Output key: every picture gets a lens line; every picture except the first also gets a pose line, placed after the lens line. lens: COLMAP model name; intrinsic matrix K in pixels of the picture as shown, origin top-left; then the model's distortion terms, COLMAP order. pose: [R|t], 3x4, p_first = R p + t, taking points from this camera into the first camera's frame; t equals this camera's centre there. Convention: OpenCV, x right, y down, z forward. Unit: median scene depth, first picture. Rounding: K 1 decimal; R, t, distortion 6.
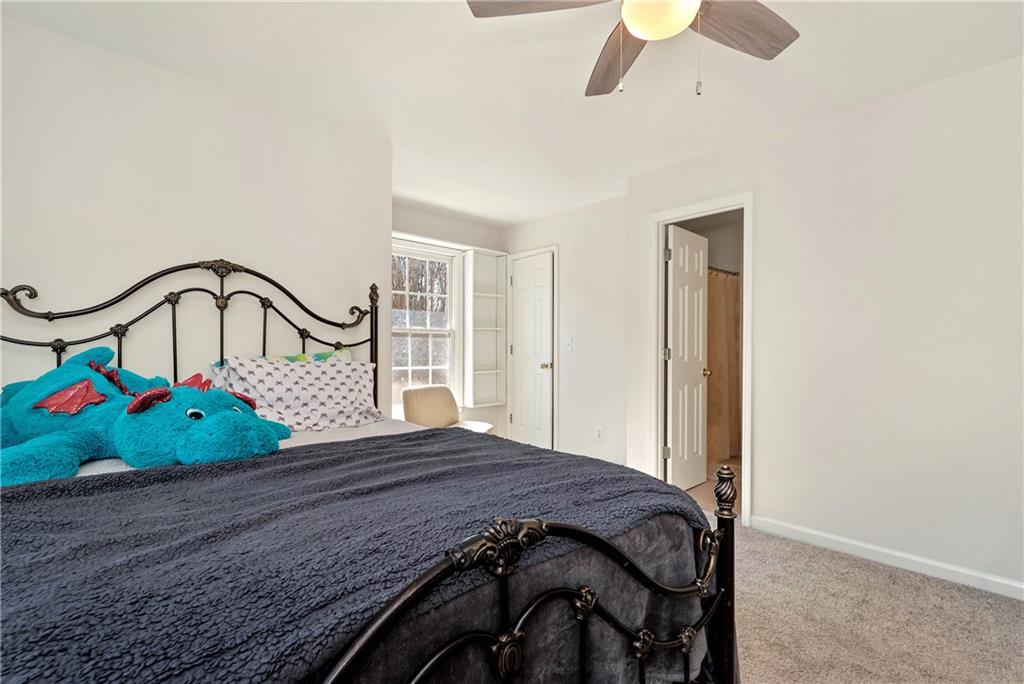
lens RADIAL K [[473.7, 0, 513.4], [0, 473.7, 347.3], [0, 0, 1]] dist [0.000626, 0.000153]
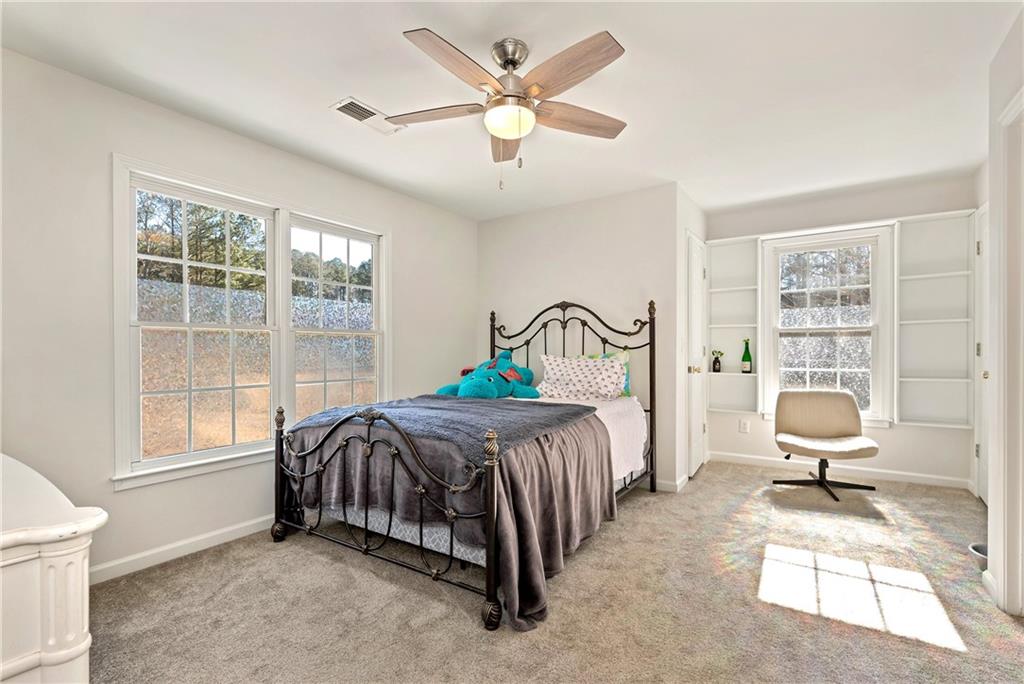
lens RADIAL K [[473.7, 0, 513.2], [0, 473.7, 347.1], [0, 0, 1]] dist [0.000626, 0.000153]
pose [[0.202286, -0.007281, -0.979299, 0.929822], [0.009313, 0.999941, -0.005510, -0.002230], [0.979282, -0.008005, 0.202342, 0.373887]]
